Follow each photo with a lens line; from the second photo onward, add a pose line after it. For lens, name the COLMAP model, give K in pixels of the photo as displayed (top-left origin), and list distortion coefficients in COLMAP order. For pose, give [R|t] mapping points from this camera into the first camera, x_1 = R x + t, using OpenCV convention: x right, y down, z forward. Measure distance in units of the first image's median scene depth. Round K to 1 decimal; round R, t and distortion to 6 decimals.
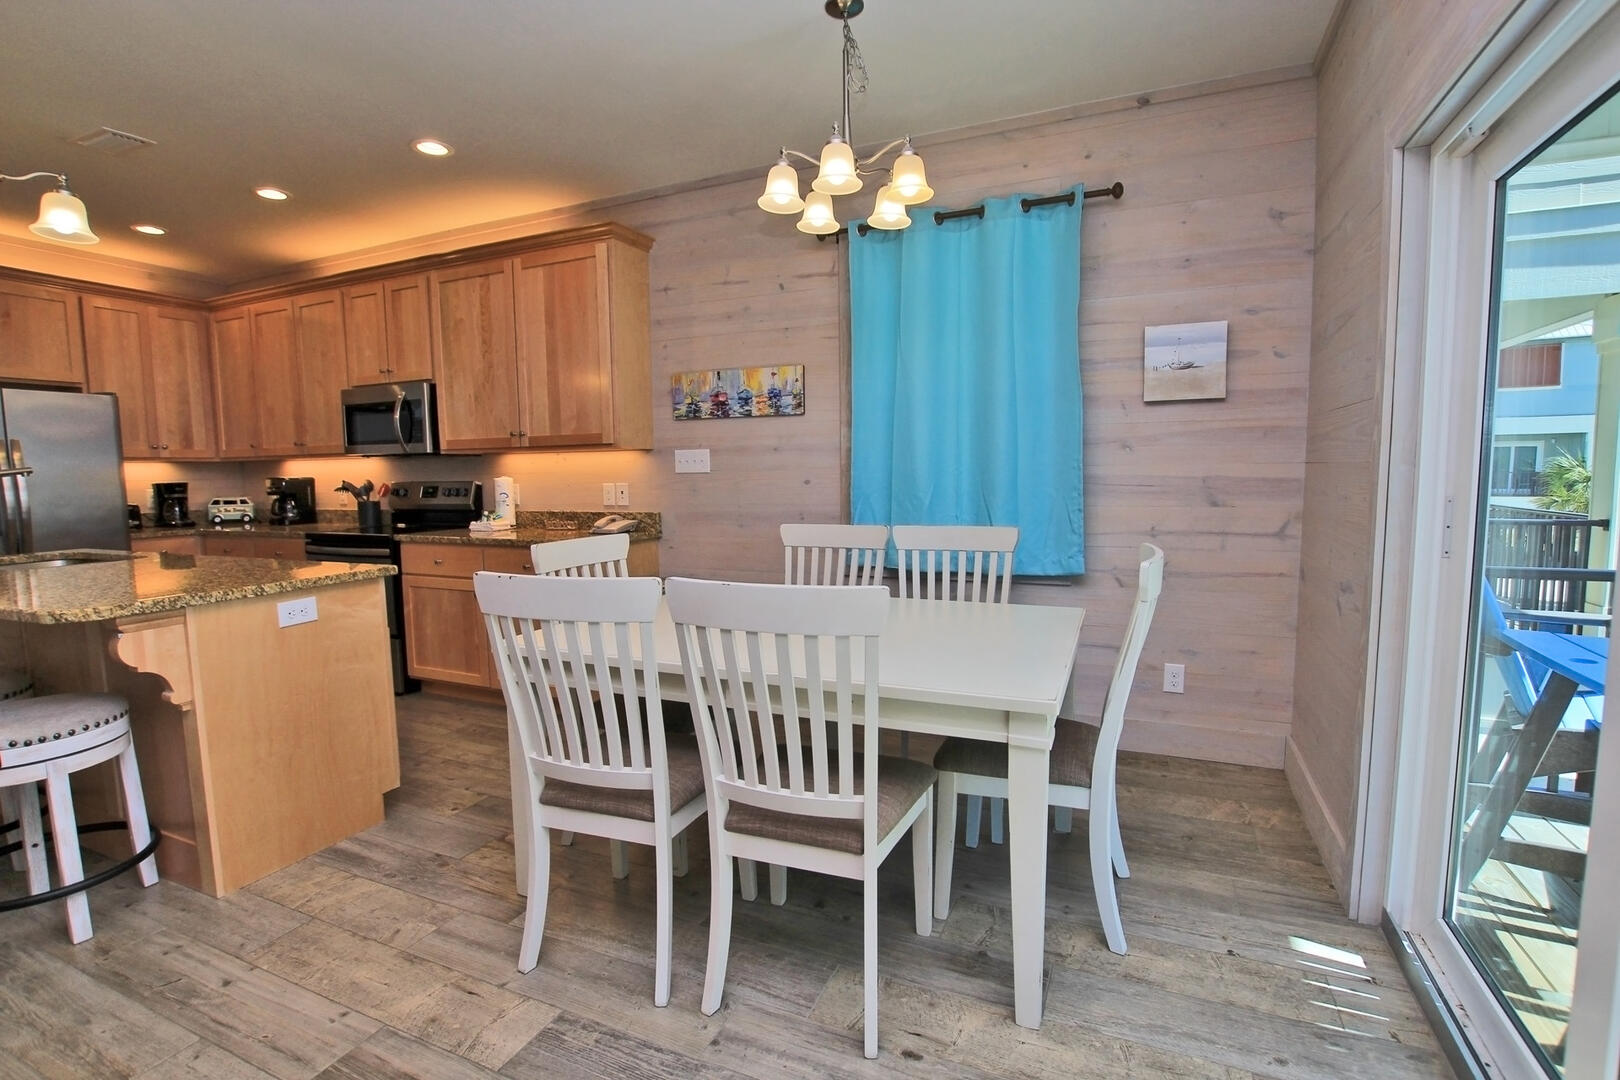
lens RADIAL K [[751.1, 0, 811.1], [0, 751.1, 544.0], [0, 0, 1]] dist [-0.031968, 0.003806]
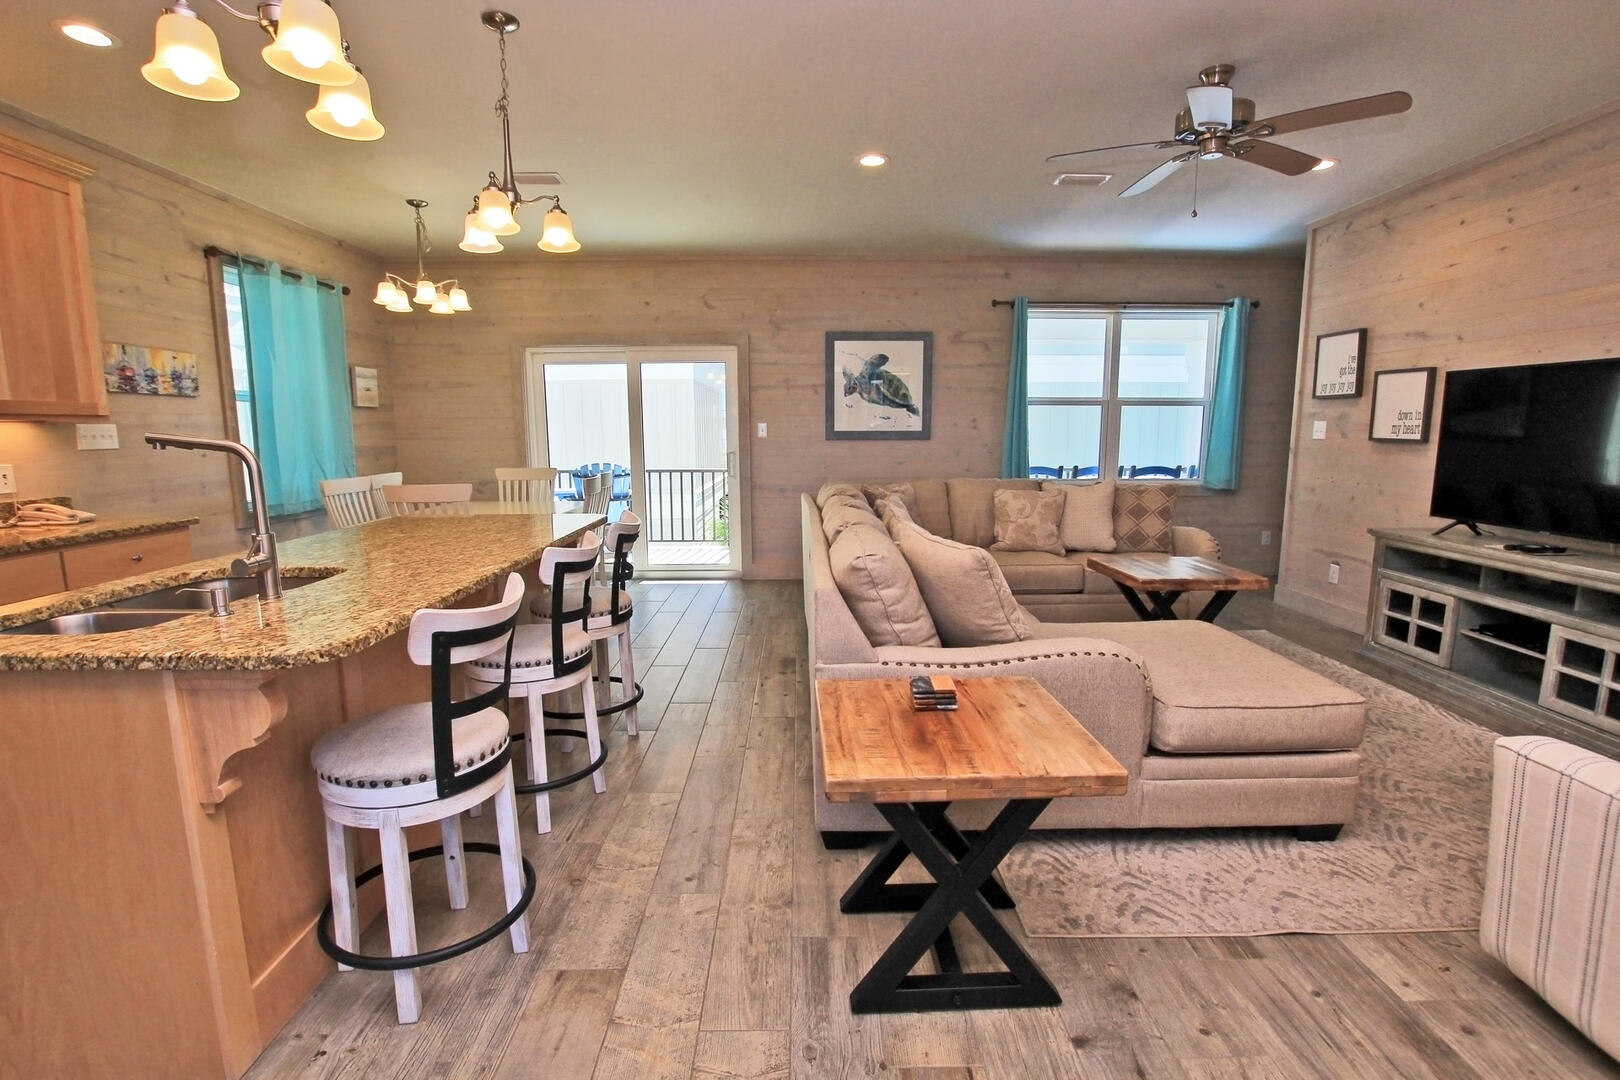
lens RADIAL K [[751.1, 0, 808.6], [0, 751.1, 542.4], [0, 0, 1]] dist [-0.031968, 0.003806]
pose [[-0.417428, -0.119473, 0.900822, -1.258649], [0.099827, 0.979291, 0.176138, -0.050787], [-0.903210, 0.163451, -0.396856, 0.552461]]
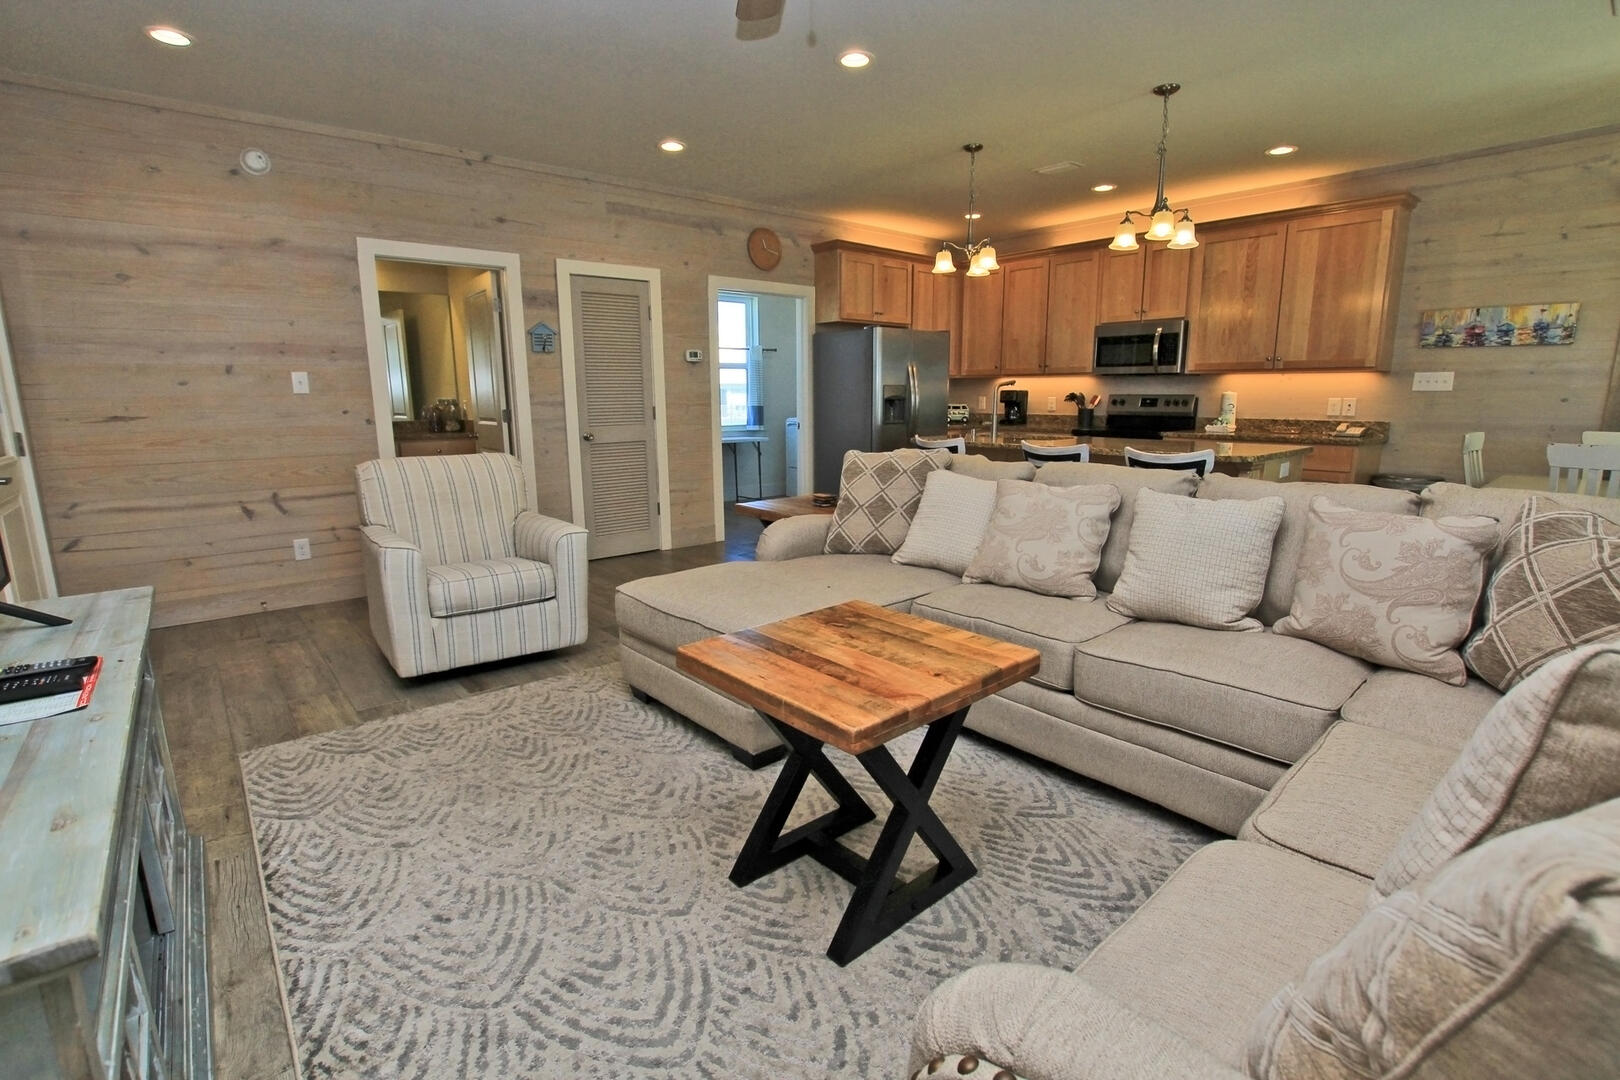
lens RADIAL K [[751.1, 0, 812.4], [0, 751.1, 542.7], [0, 0, 1]] dist [-0.031968, 0.003806]
pose [[0.902494, 0.092164, -0.420726, -0.519071], [-0.049156, 0.992495, 0.111971, 0.066491], [0.427888, -0.080372, 0.900251, -0.536959]]
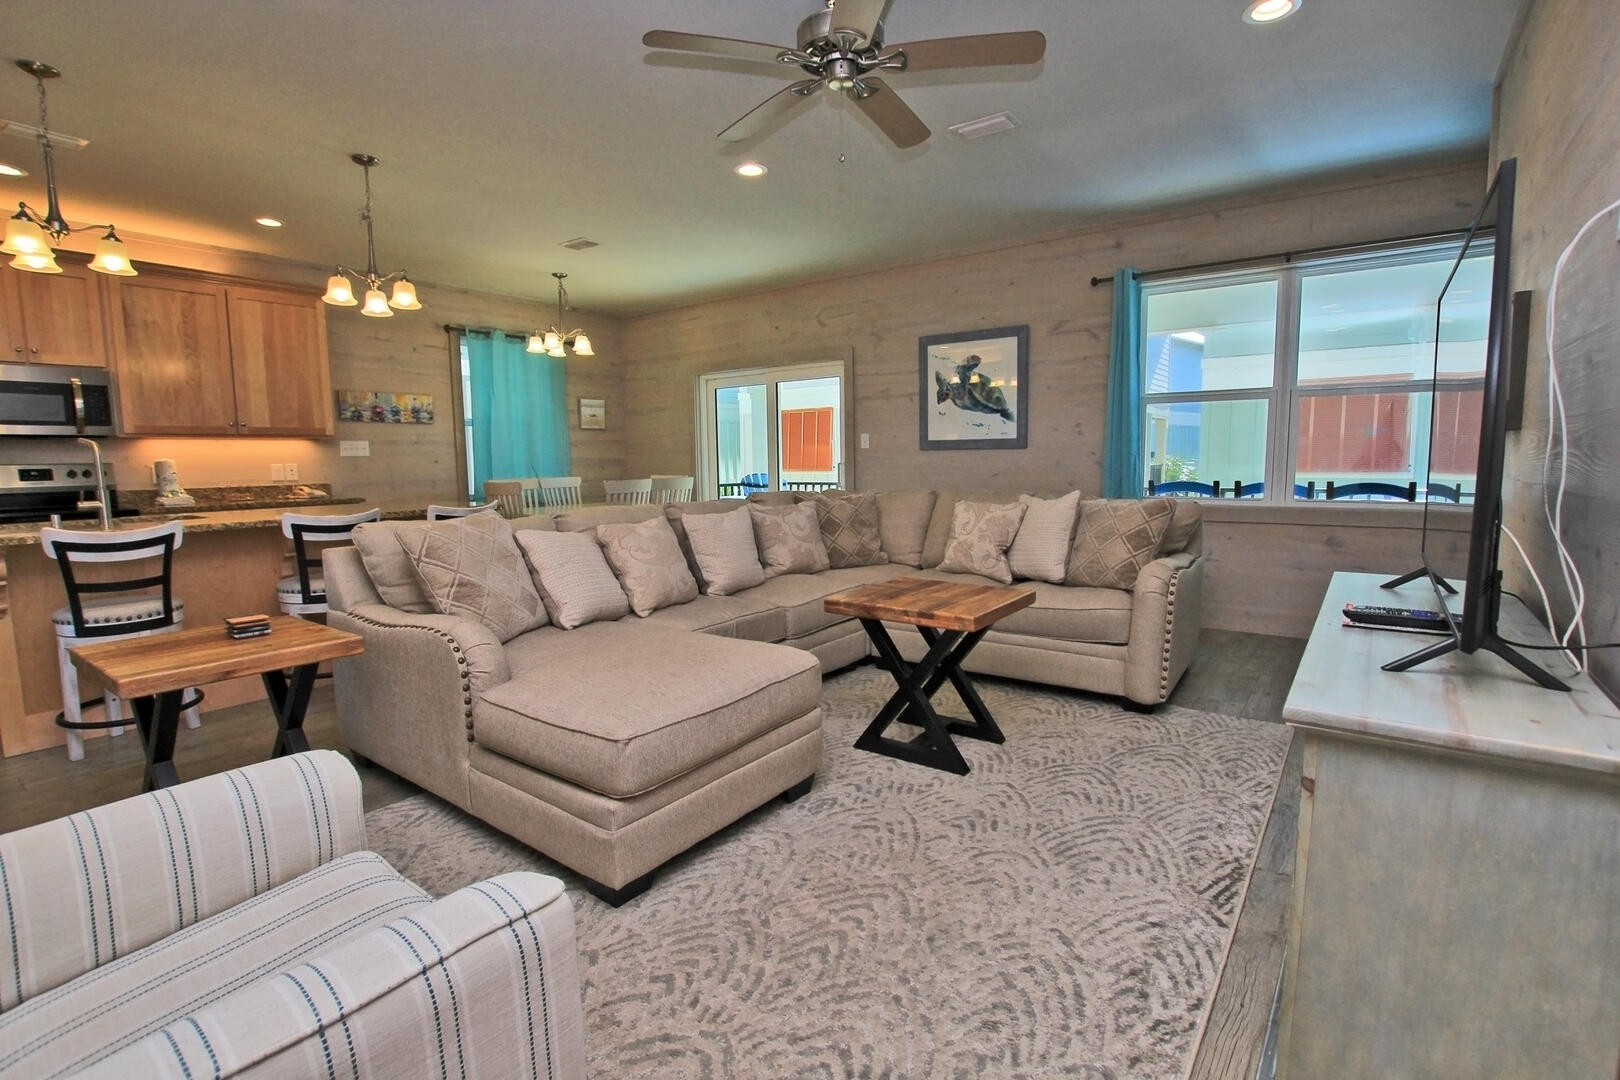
lens RADIAL K [[751.1, 0, 810.7], [0, 751.1, 542.0], [0, 0, 1]] dist [-0.031968, 0.003806]
pose [[0.220879, -0.097620, 0.970403, -1.347058], [0.106929, 0.991404, 0.075394, 0.059292], [-0.969422, 0.087112, 0.229419, -0.214937]]
